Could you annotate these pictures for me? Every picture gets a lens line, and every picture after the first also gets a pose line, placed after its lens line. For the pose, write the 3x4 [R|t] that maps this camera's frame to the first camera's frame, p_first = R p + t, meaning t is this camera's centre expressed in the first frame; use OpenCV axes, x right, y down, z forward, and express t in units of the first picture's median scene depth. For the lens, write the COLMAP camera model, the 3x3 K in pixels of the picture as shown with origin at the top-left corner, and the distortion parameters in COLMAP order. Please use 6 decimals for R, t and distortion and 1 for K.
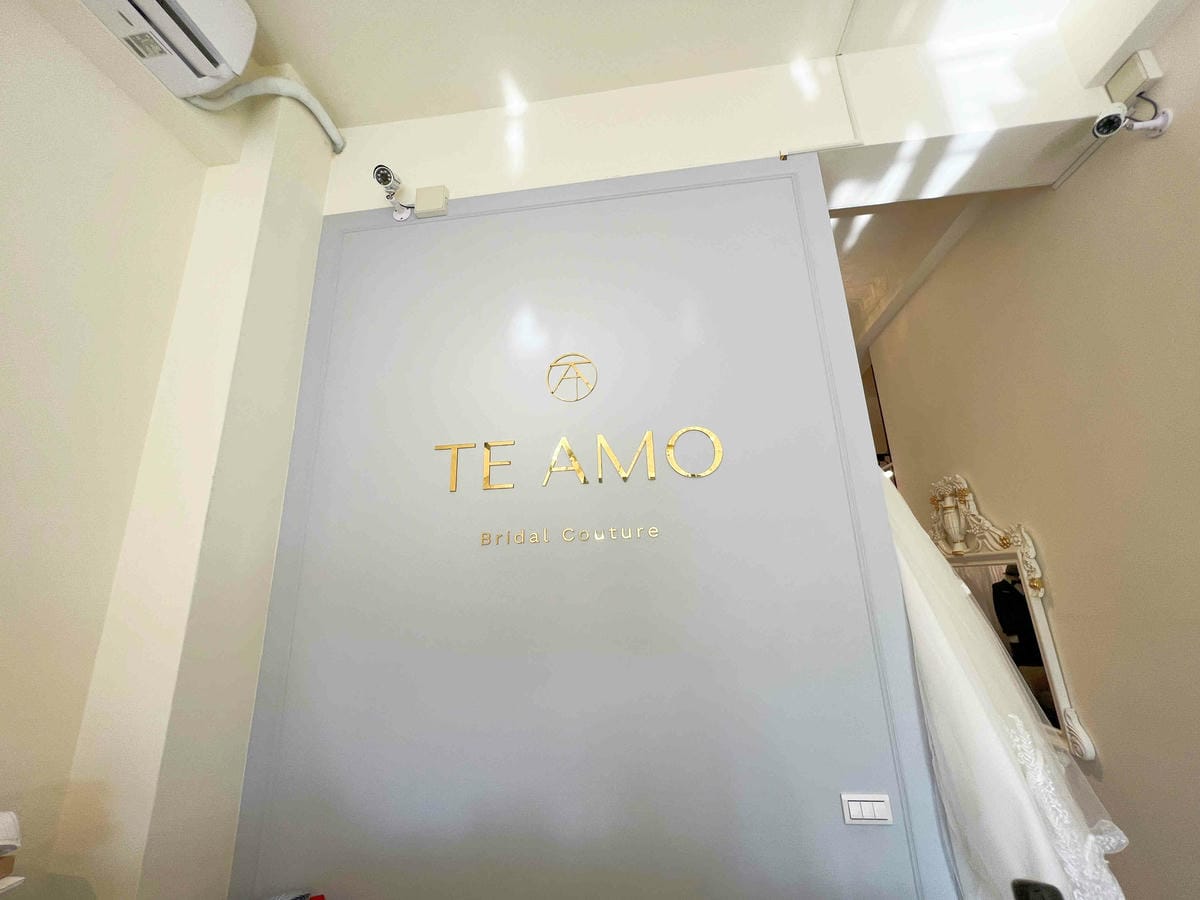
lens RADIAL K [[485.4, 0, 596.3], [0, 485.4, 451.2], [0, 0, 1]] dist [-0.001774, -0.000531]
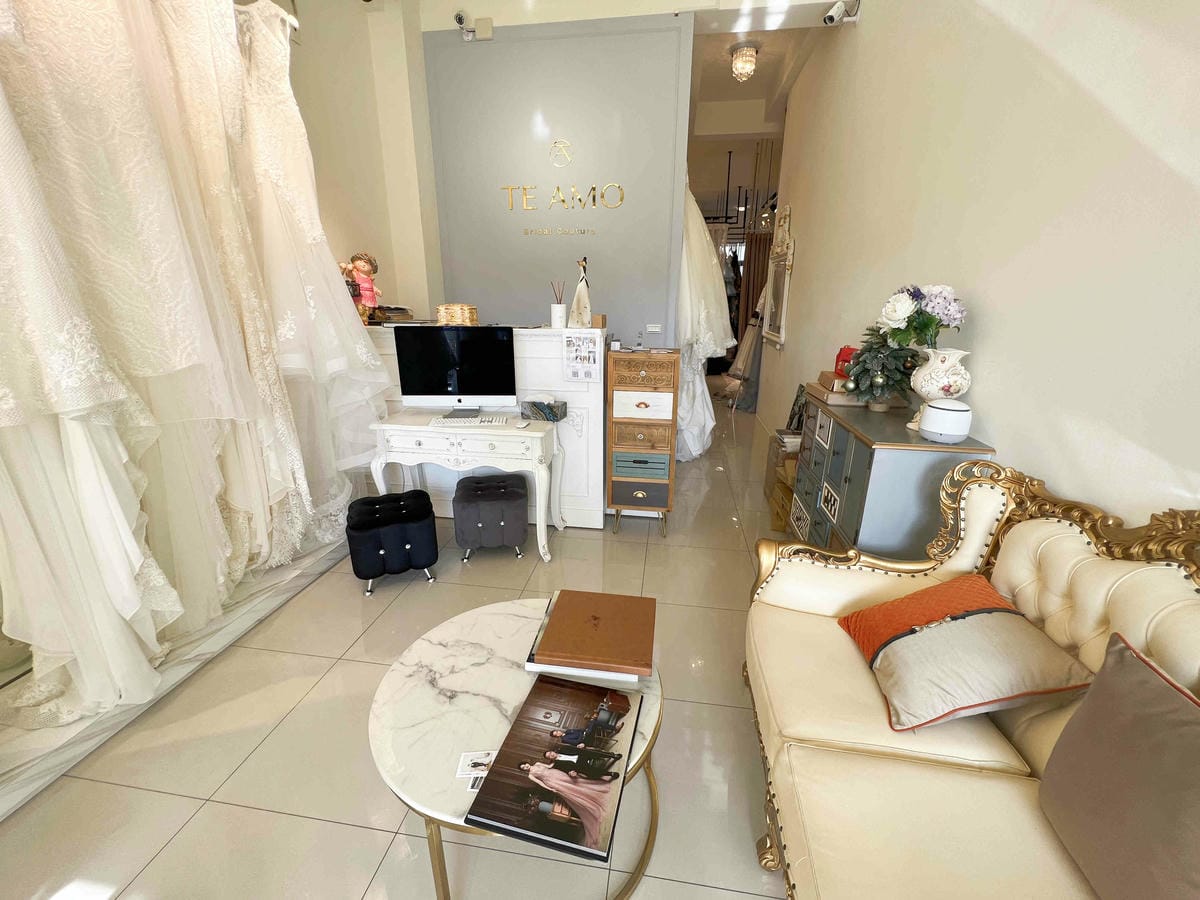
lens RADIAL K [[485.4, 0, 598.9], [0, 485.4, 447.6], [0, 0, 1]] dist [-0.001774, -0.000531]
pose [[0.998646, 0.048075, -0.019863, 0.209477], [-0.029380, 0.836428, 0.547289, -0.231266], [0.042925, -0.545964, 0.836708, -1.438134]]
